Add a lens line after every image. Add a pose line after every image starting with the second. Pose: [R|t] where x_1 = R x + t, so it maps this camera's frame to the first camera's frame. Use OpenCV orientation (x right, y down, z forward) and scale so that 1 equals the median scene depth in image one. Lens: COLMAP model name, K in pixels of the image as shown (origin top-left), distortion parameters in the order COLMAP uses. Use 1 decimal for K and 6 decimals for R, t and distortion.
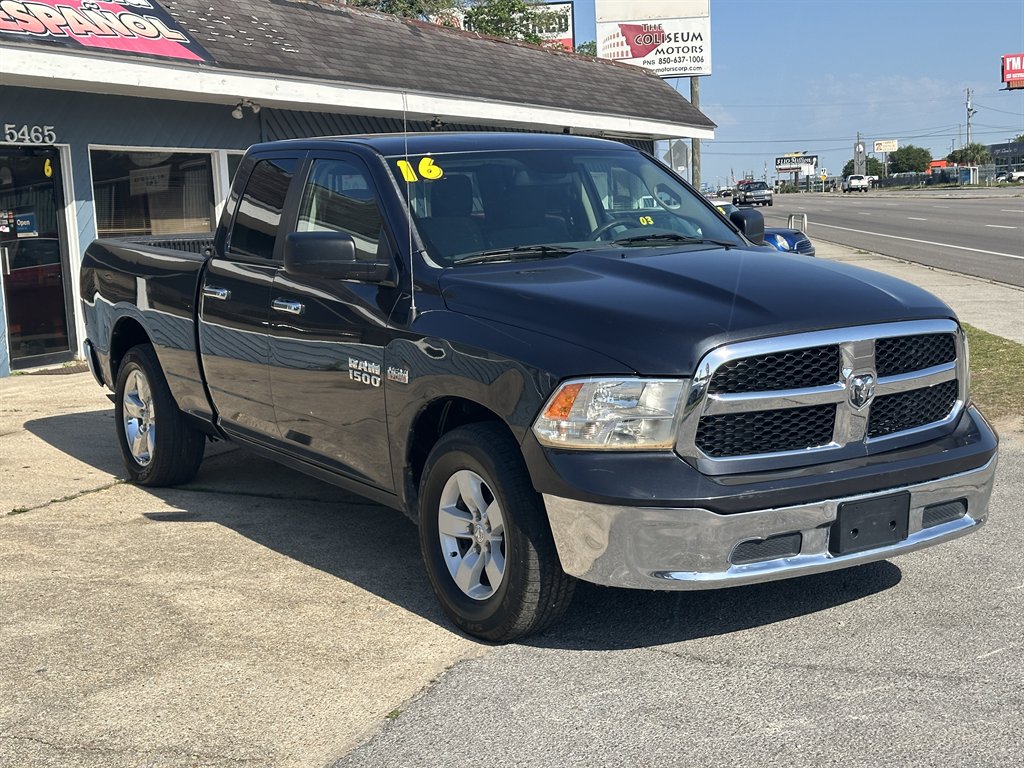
lens RADIAL K [[1434.3, 0, 512.0], [0, 1434.3, 384.0], [0, 0, 1]] dist [0.223557, -0.489258]
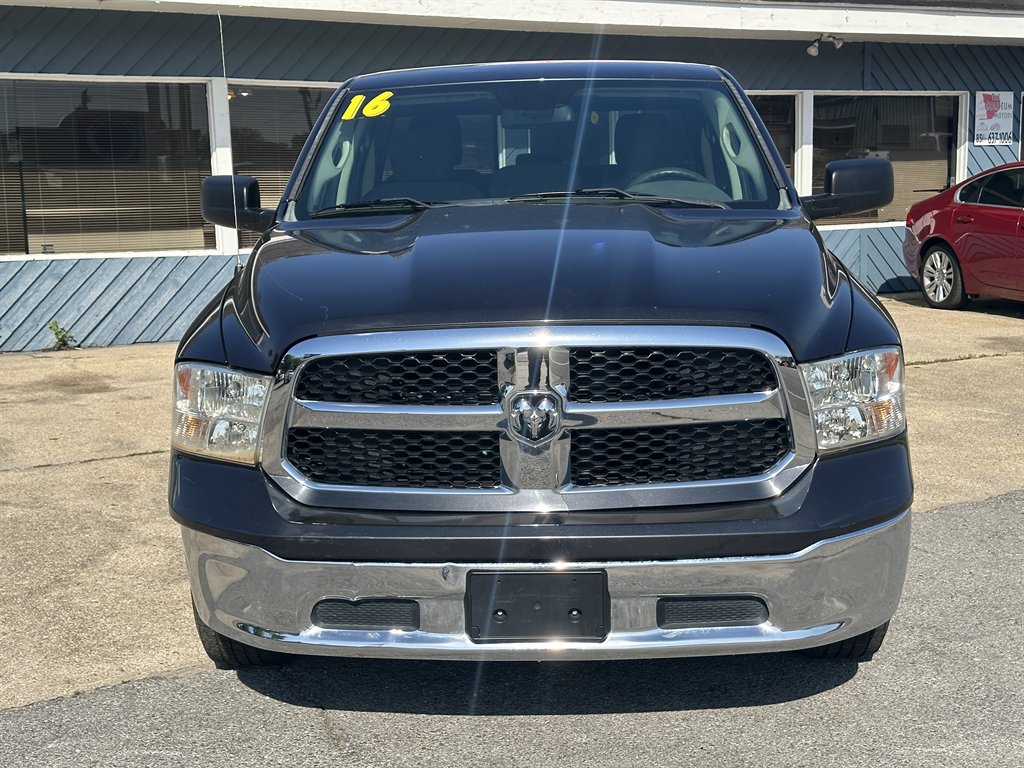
lens RADIAL K [[1434.3, 0, 512.0], [0, 1434.3, 384.0], [0, 0, 1]] dist [0.223557, -0.489258]
pose [[0.817732, 0.102824, -0.566341, 0.580114], [-0.082579, 0.994694, 0.061360, -0.050078], [0.569645, -0.003408, 0.821884, 0.388098]]
